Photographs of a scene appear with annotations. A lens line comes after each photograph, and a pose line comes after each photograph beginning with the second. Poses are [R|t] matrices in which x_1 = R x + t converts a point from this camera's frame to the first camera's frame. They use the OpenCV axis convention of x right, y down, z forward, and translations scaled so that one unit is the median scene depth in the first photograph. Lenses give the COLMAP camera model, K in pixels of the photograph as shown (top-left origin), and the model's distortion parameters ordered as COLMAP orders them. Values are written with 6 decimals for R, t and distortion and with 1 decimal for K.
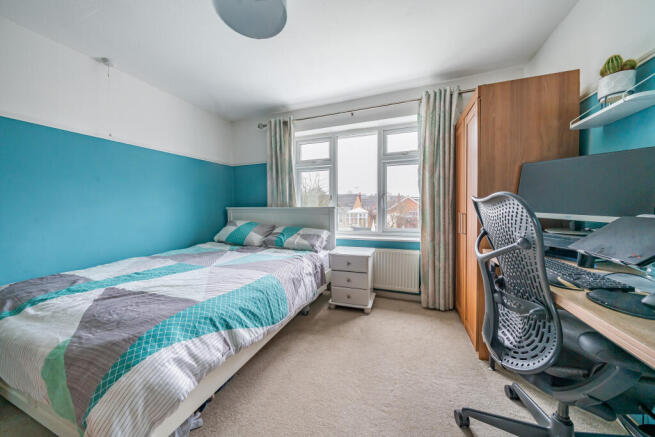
lens RADIAL K [[227.1, 0, 327.5], [0, 227.1, 218.5], [0, 0, 1]] dist [-0.001760, -0.000206]
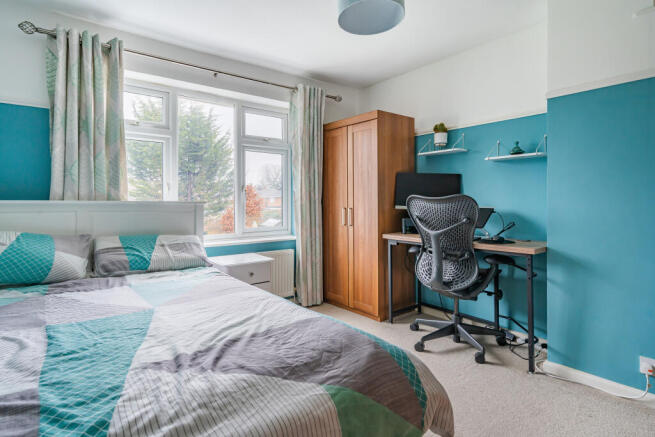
lens RADIAL K [[347.8, 0, 327.4], [0, 347.8, 205.0], [0, 0, 1]] dist [0.003967, 0.000626]
pose [[0.513672, -0.001663, 0.857985, -0.738964], [0.038945, 0.999013, -0.021380, -0.001824], [-0.857102, 0.044397, 0.513230, 0.147926]]
